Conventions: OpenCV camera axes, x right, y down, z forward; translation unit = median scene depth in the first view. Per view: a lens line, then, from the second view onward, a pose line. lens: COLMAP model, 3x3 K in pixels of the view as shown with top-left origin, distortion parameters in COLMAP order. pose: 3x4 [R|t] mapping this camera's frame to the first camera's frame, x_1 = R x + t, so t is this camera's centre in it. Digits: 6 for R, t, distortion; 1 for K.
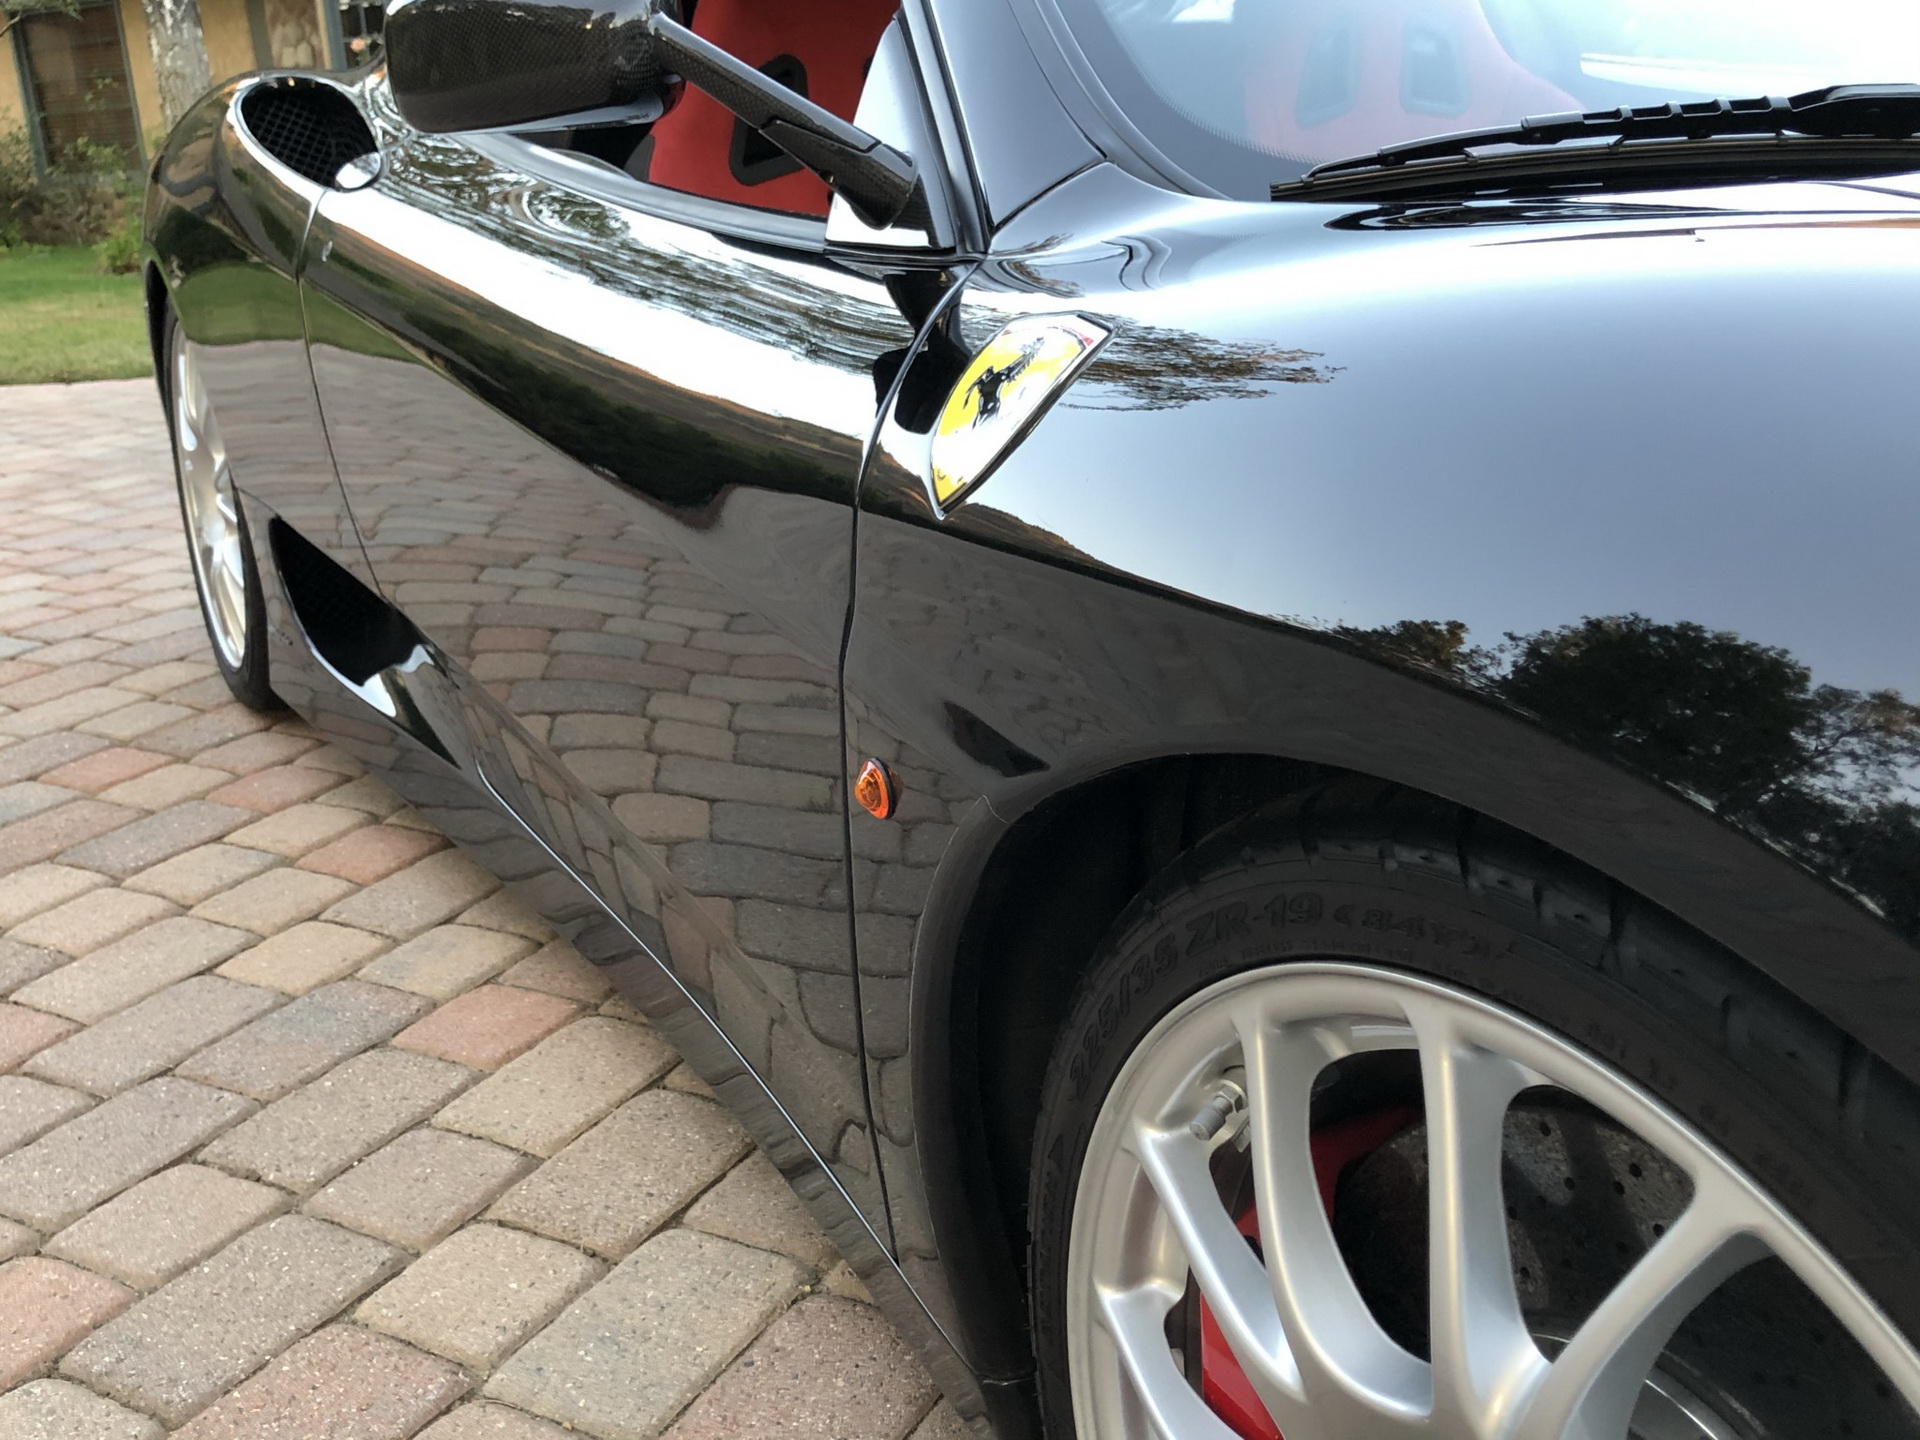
lens RADIAL K [[1869.1, 0, 952.5], [0, 1869.1, 718.8], [0, 0, 1]] dist [-0.002099, 0.034264]
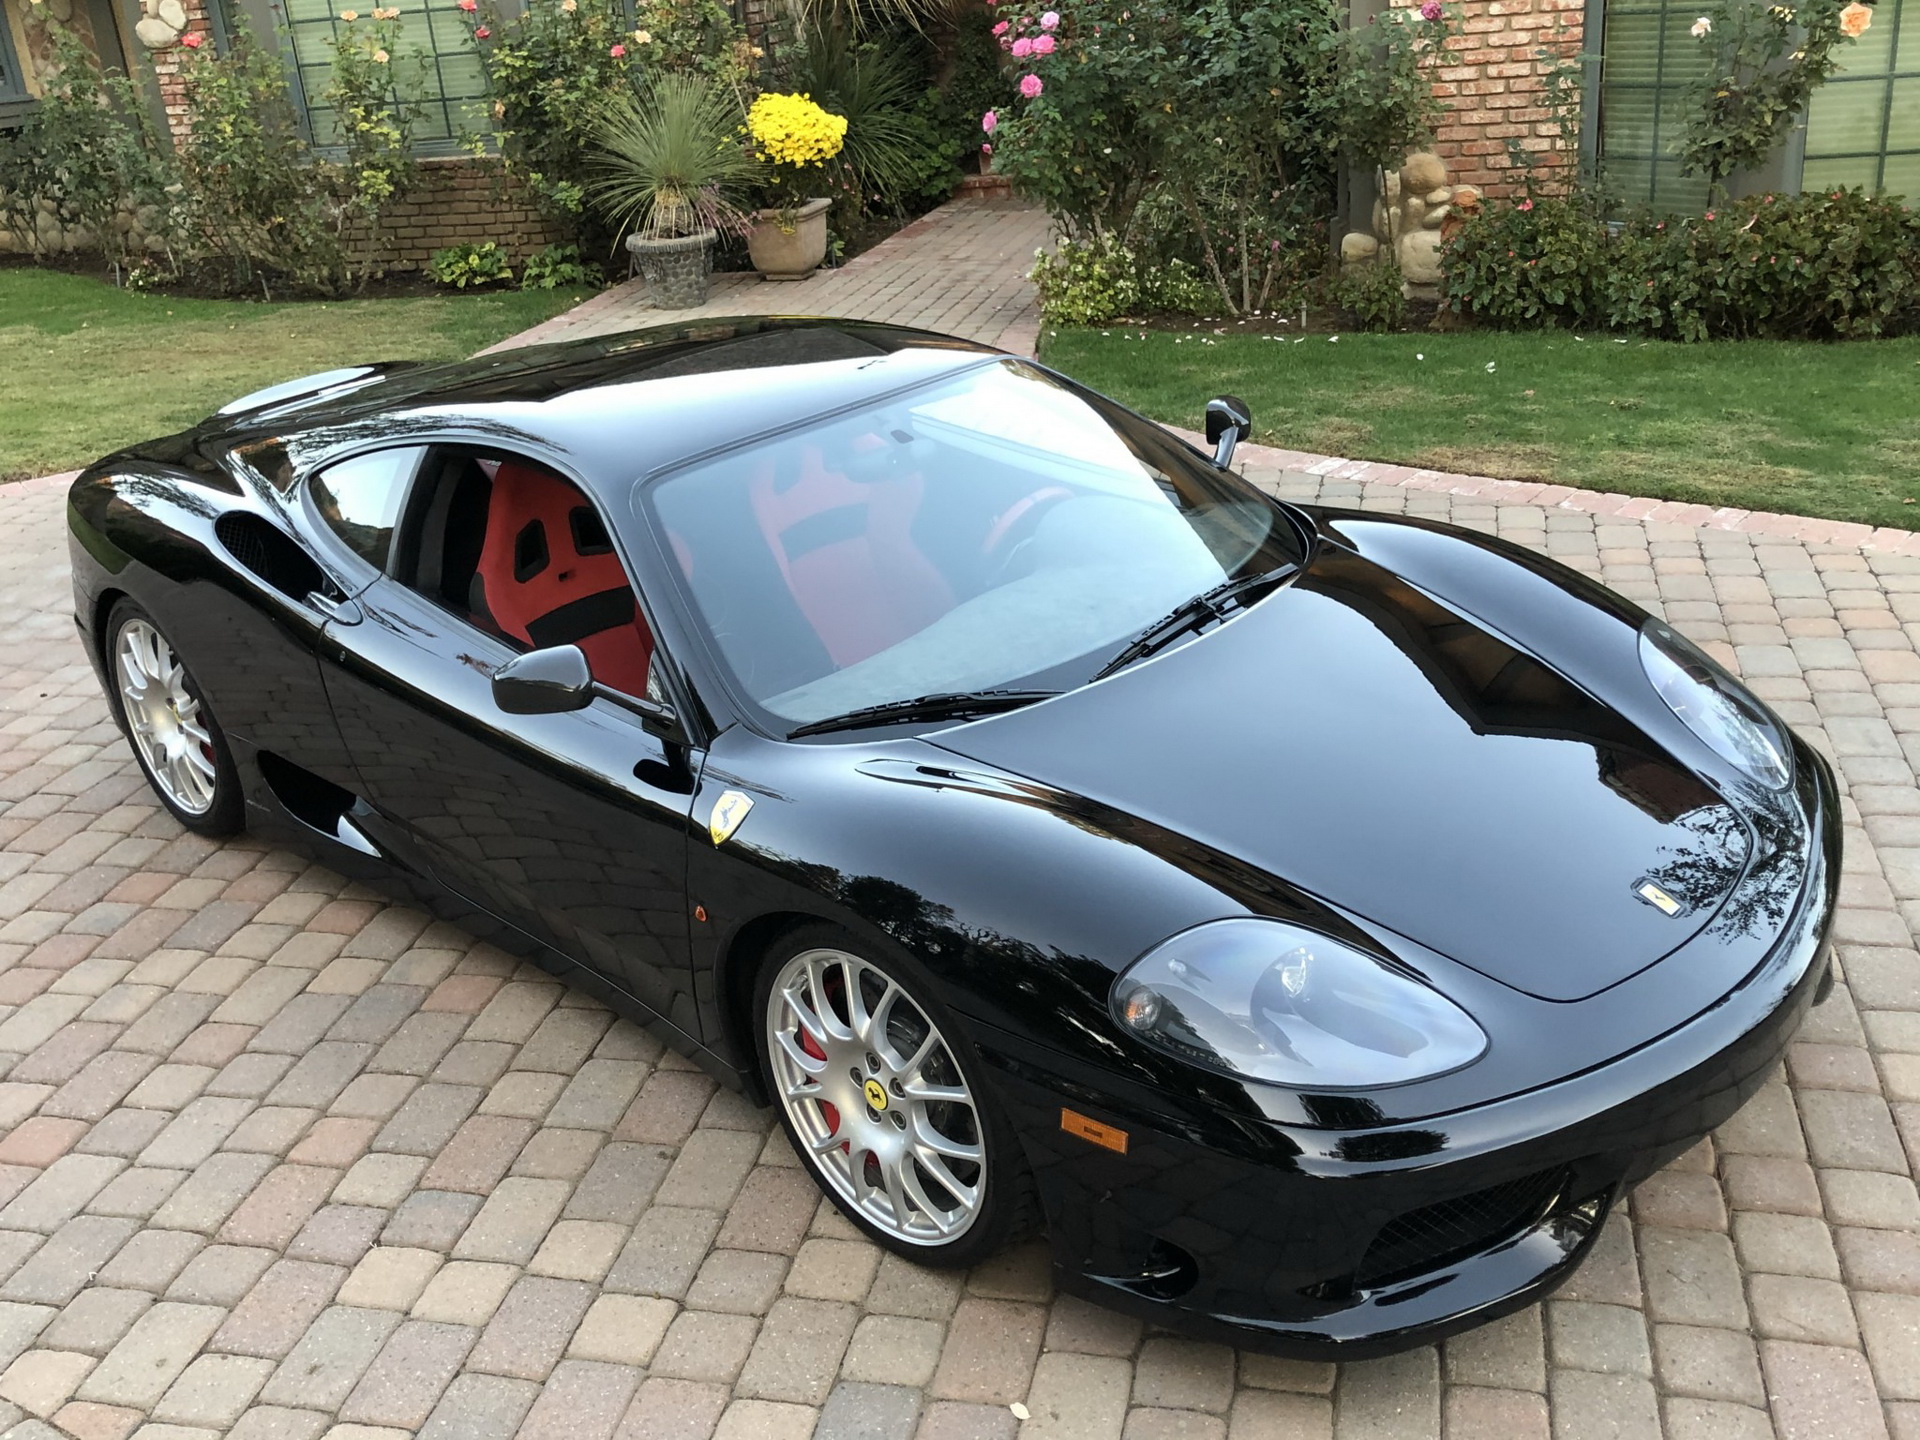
lens RADIAL K [[1869.1, 0, 952.5], [0, 1869.1, 718.8], [0, 0, 1]] dist [-0.002099, 0.034264]
pose [[0.960243, -0.130049, 0.247024, -0.248108], [0.111725, 0.989936, 0.086861, -0.354852], [-0.255834, -0.055809, 0.965109, -1.566017]]
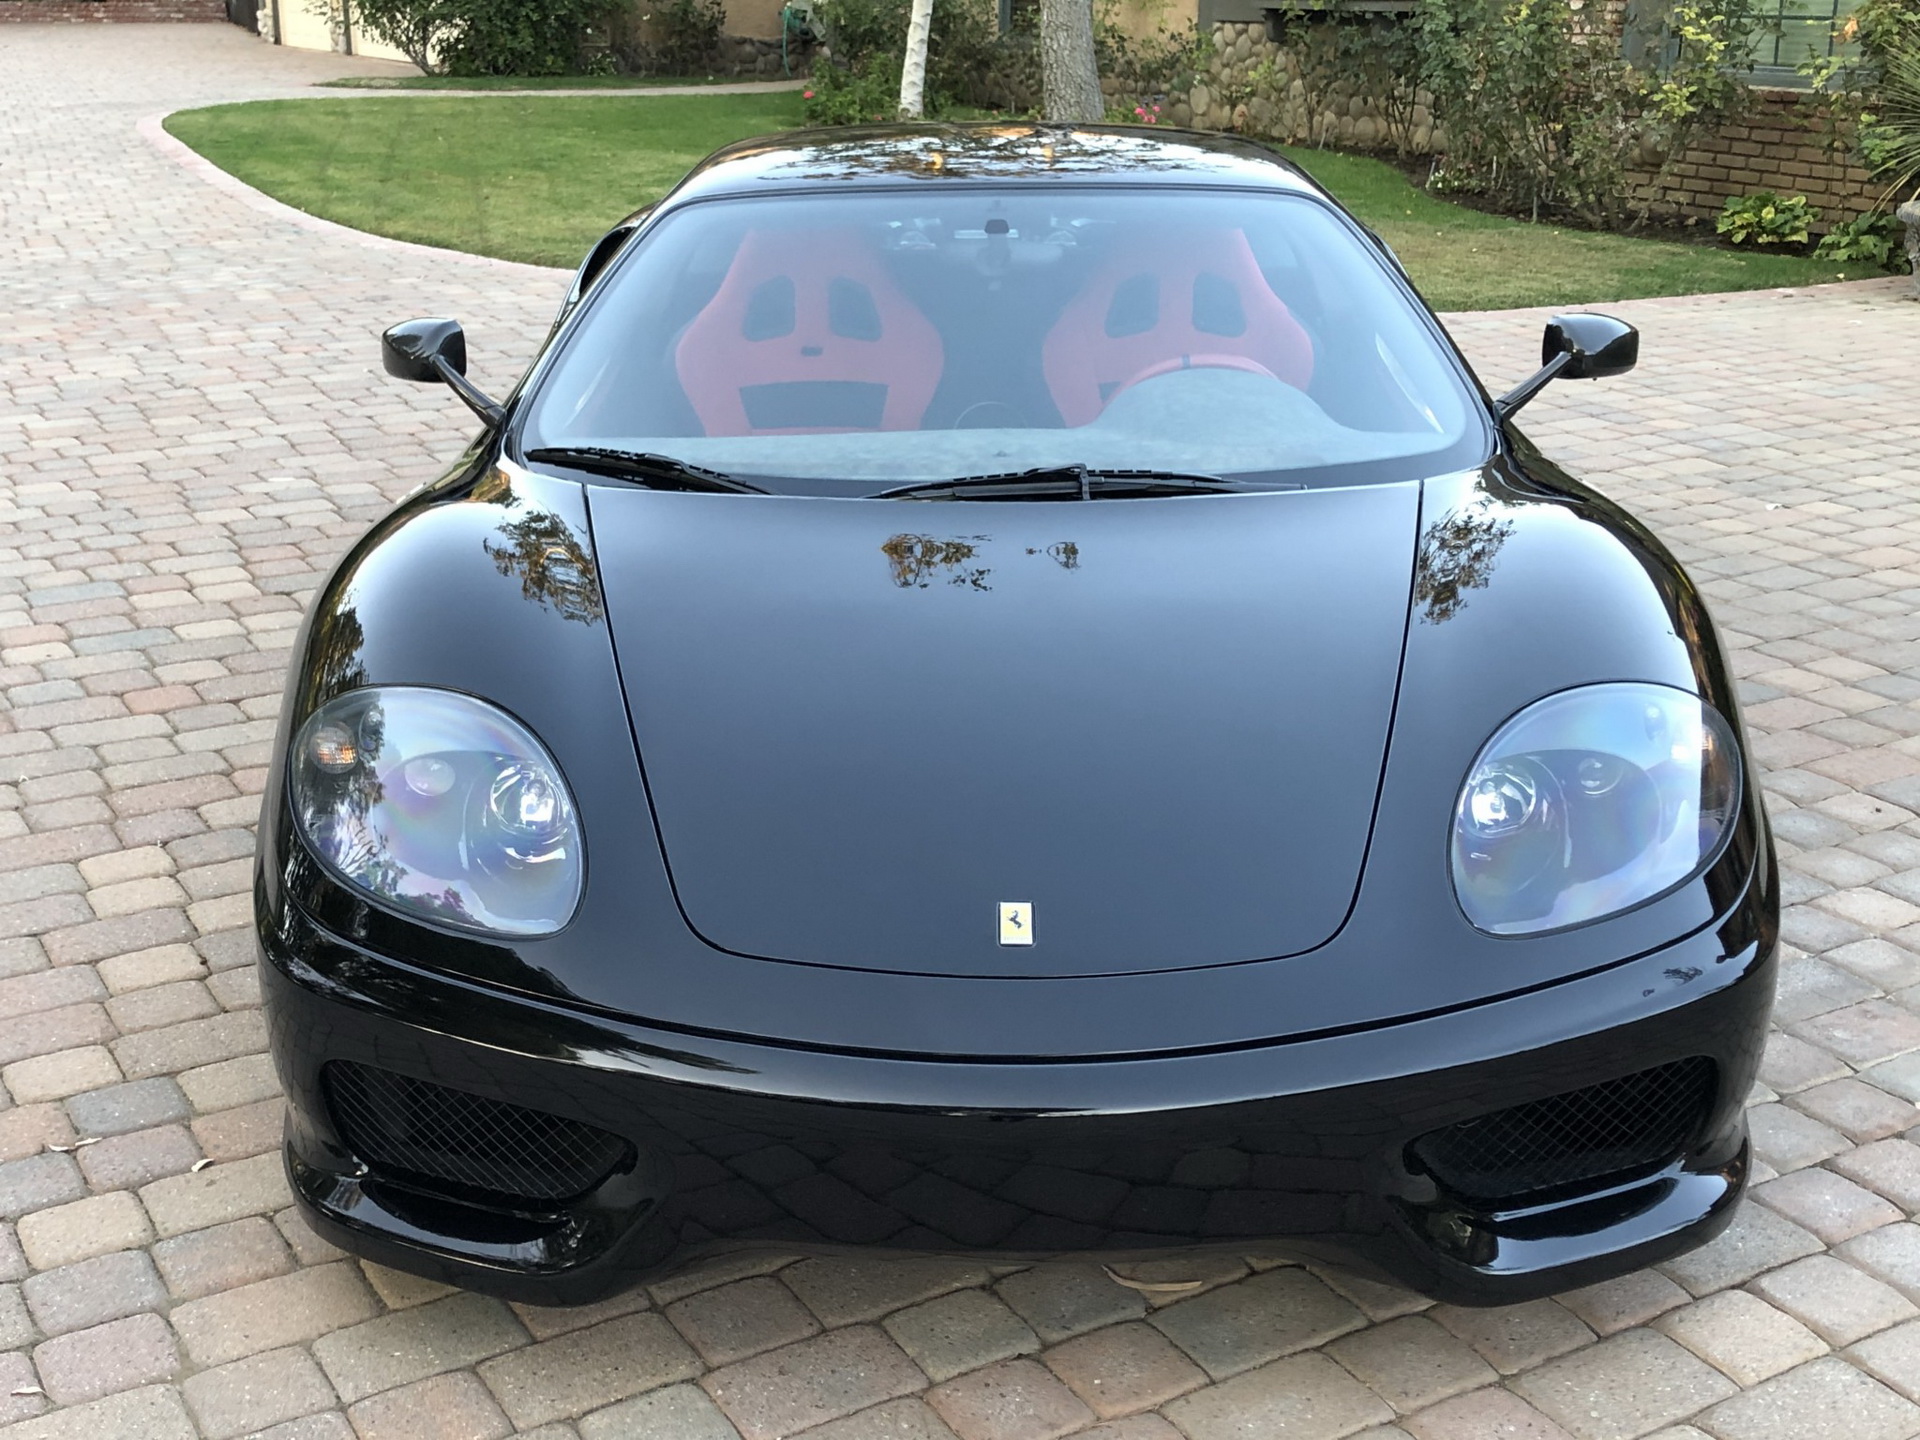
lens RADIAL K [[2306.7, 0, 953.7], [0, 2306.7, 712.8], [0, 0, 1]] dist [0.126267, -0.378459]
pose [[0.866079, 0.210472, -0.453442, 1.650233], [-0.202192, 0.977030, 0.067315, -0.157105], [0.457194, 0.033382, 0.888740, -1.346039]]
